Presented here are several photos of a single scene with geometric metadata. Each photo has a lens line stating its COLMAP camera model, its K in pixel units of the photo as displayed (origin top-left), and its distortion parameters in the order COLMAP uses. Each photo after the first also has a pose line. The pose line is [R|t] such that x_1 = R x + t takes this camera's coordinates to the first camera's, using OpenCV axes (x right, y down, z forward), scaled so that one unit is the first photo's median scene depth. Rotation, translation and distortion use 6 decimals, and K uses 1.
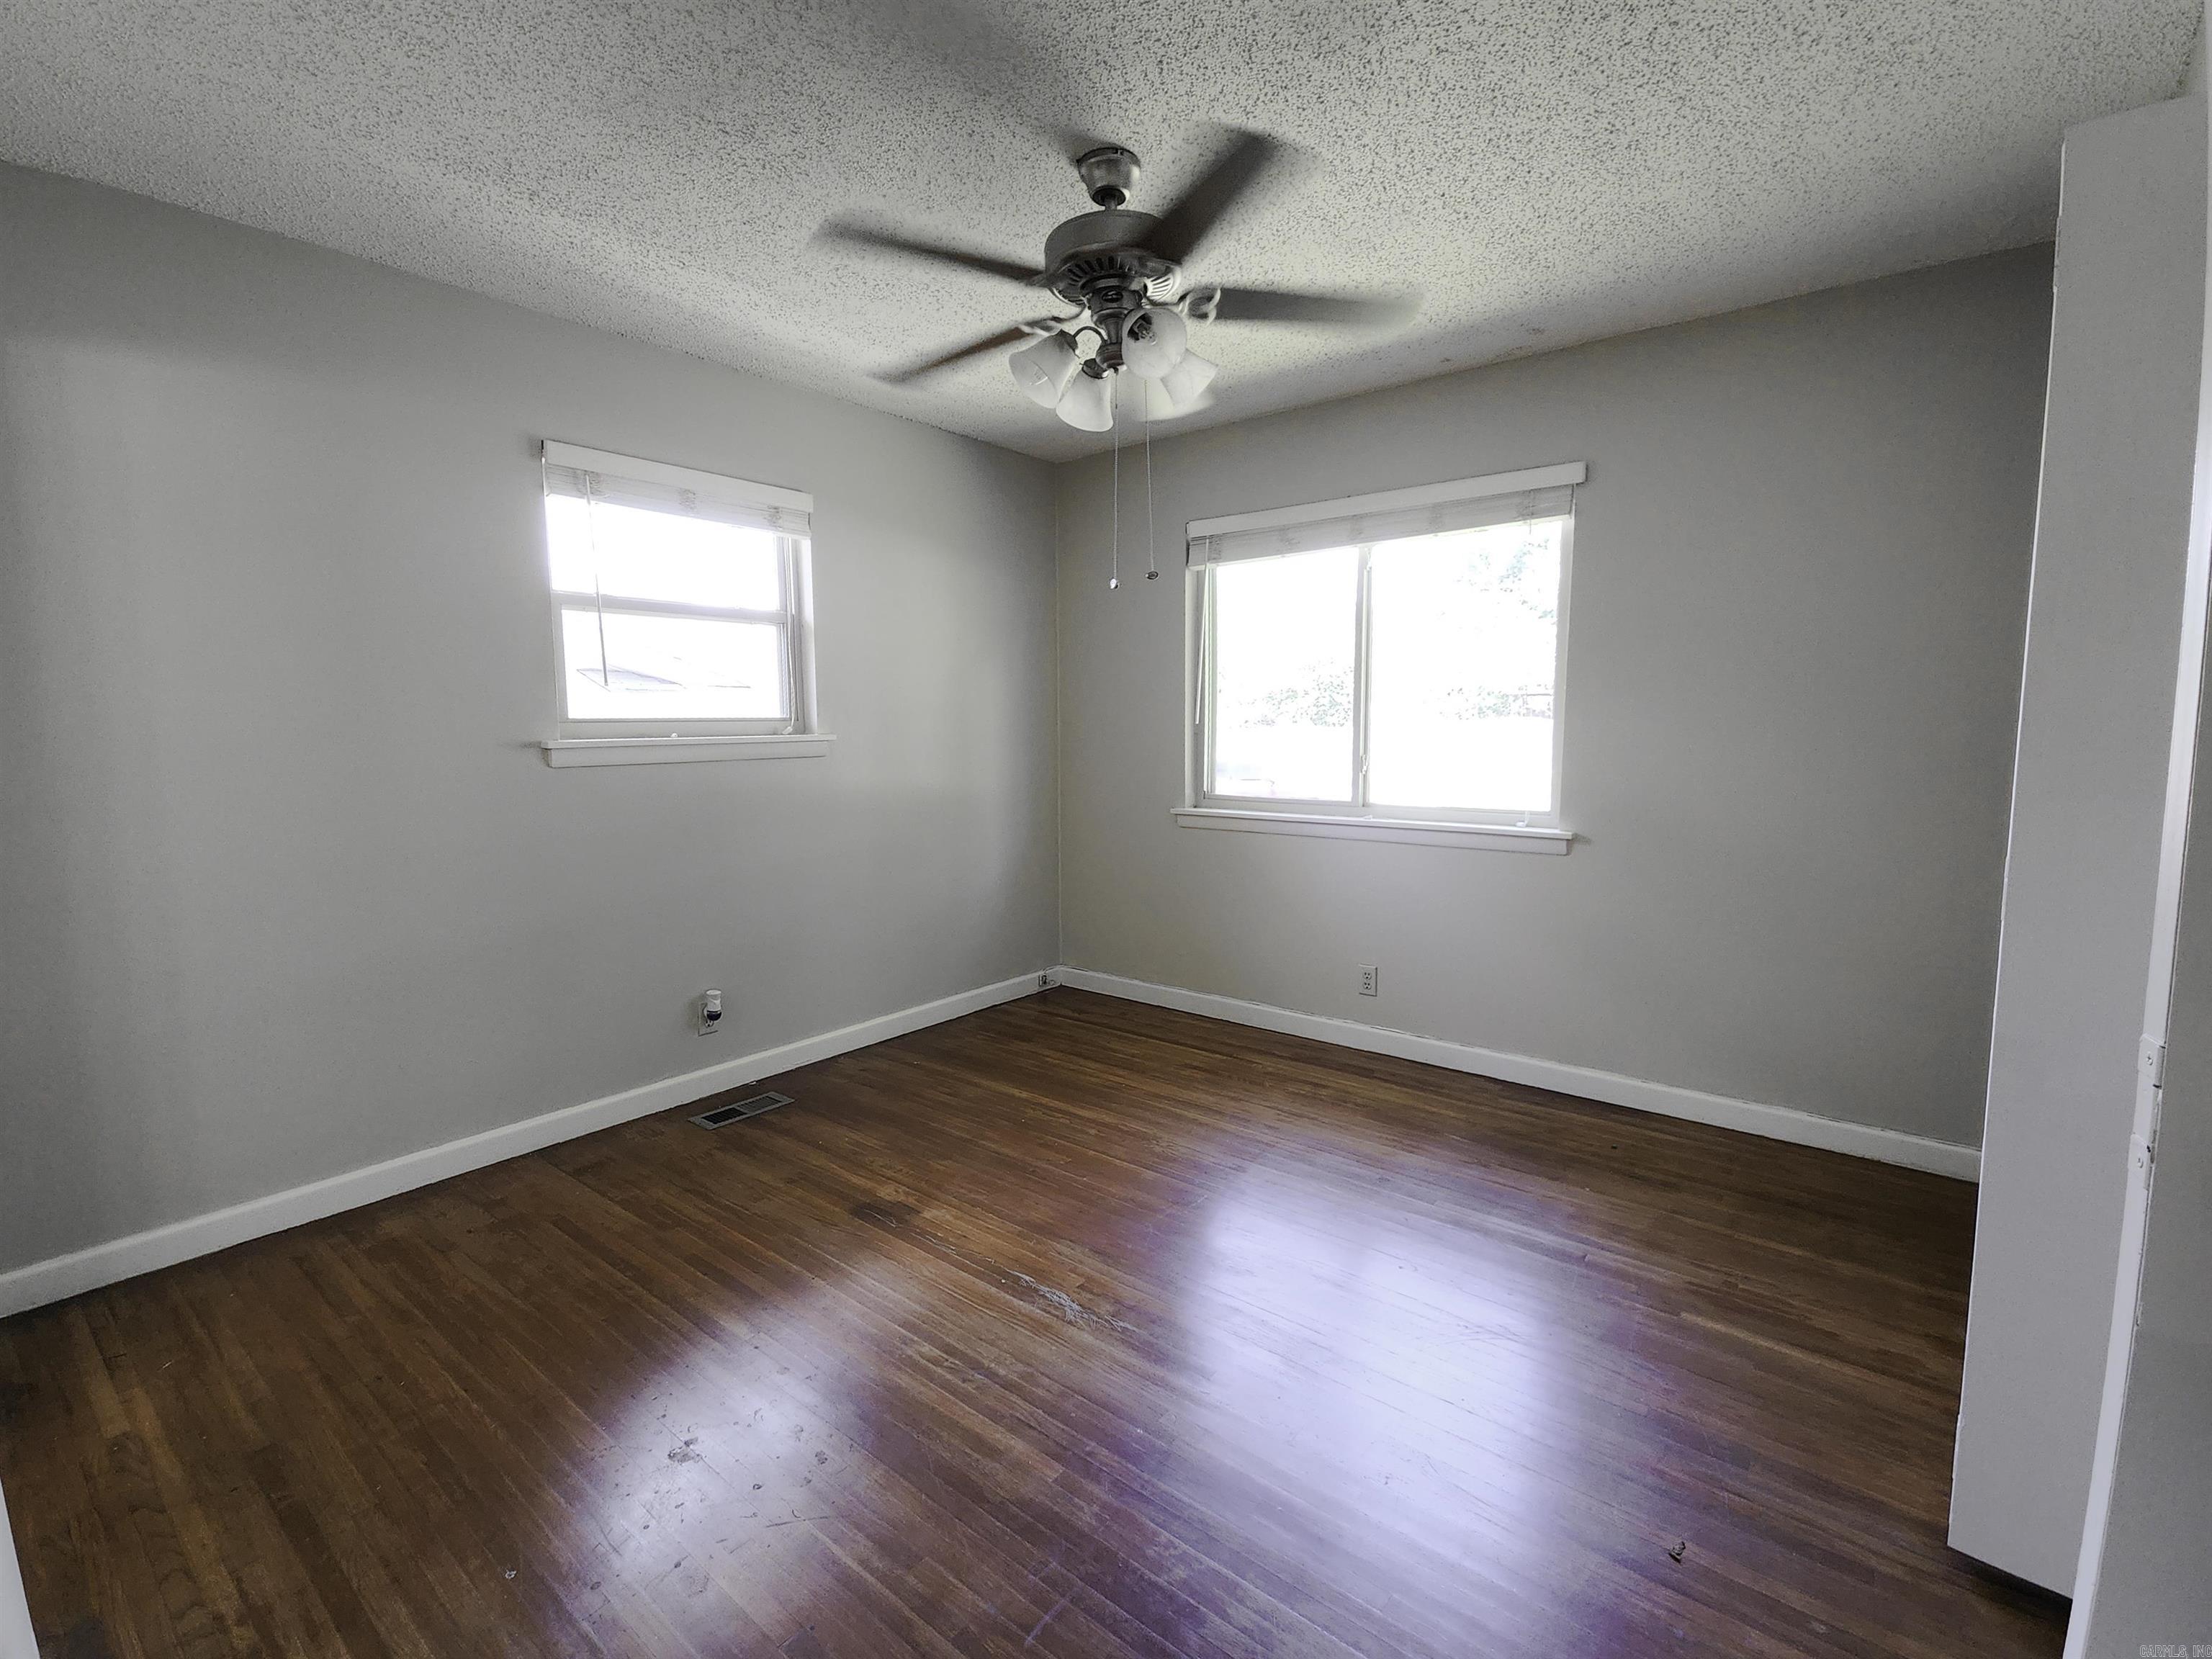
lens RADIAL K [[952.4, 0, 1112.2], [0, 952.4, 827.1], [0, 0, 1]] dist [0.000980, 0.000128]
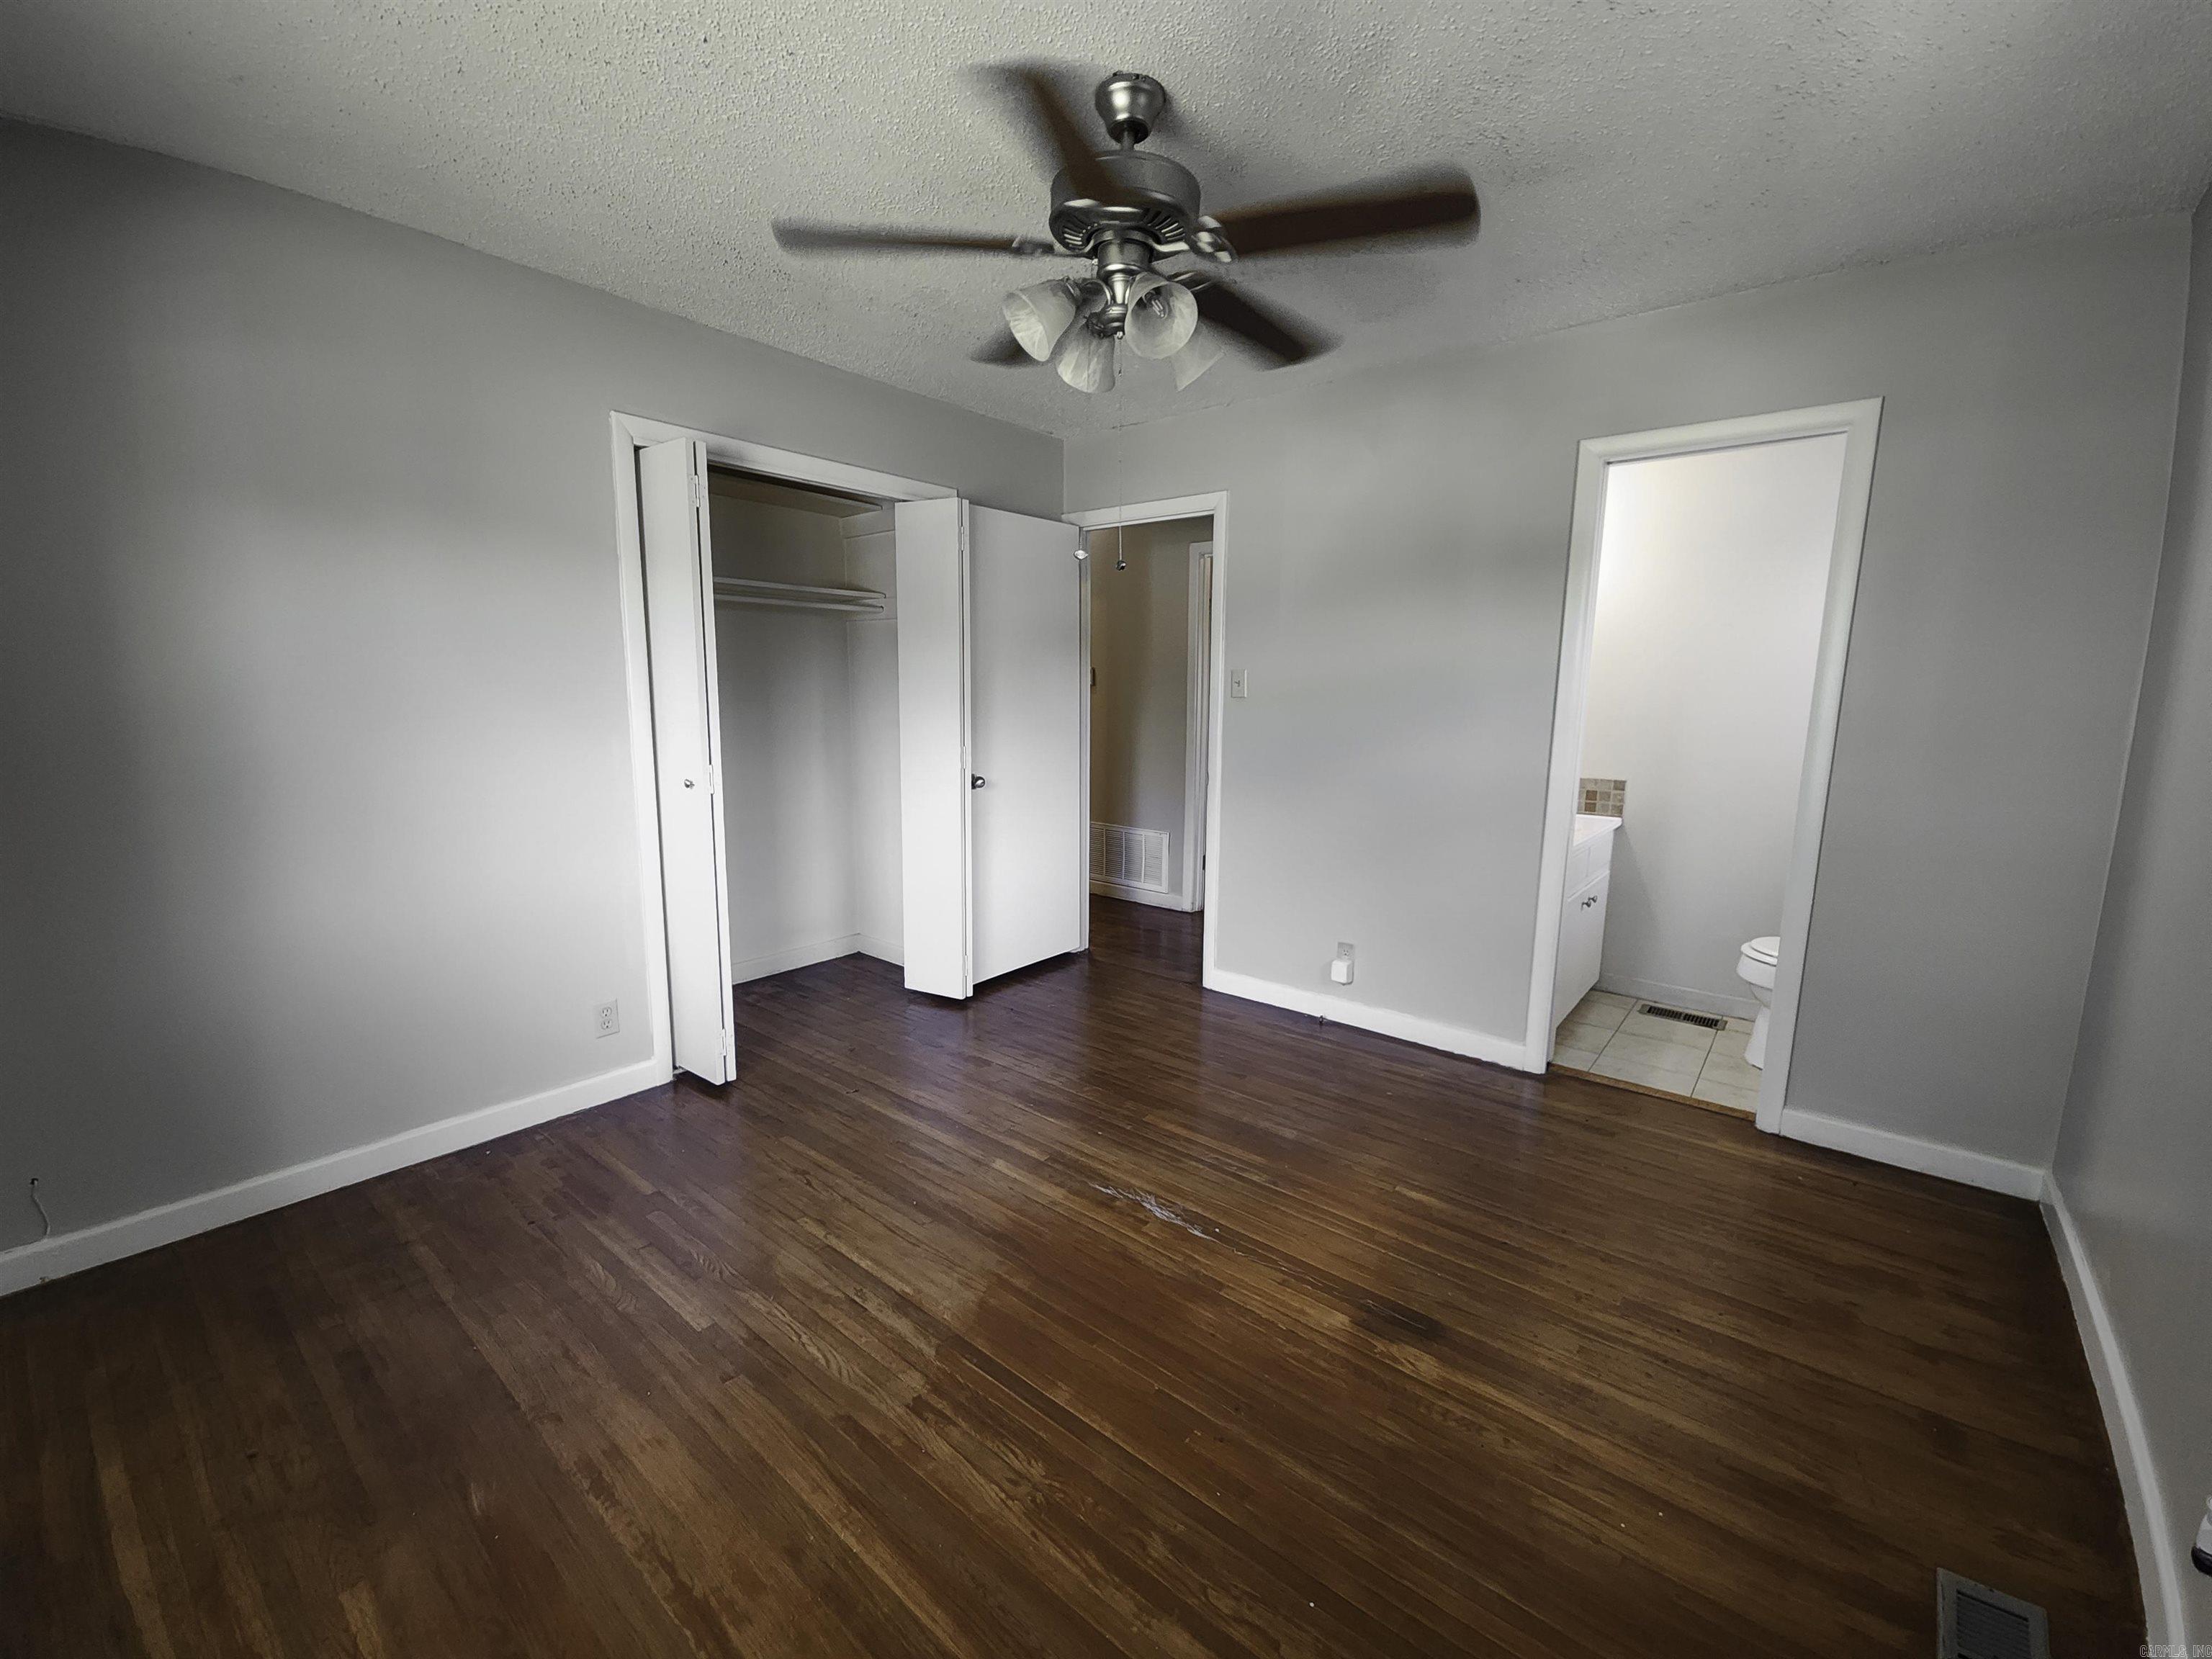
lens RADIAL K [[952.4, 0, 1100.6], [0, 952.4, 830.5], [0, 0, 1]] dist [0.000980, 0.000128]
pose [[-0.999881, -0.006887, 0.013785, 0.005606], [-0.002964, 0.963819, 0.266542, -0.213869], [-0.015122, 0.266470, -0.963725, 1.655675]]
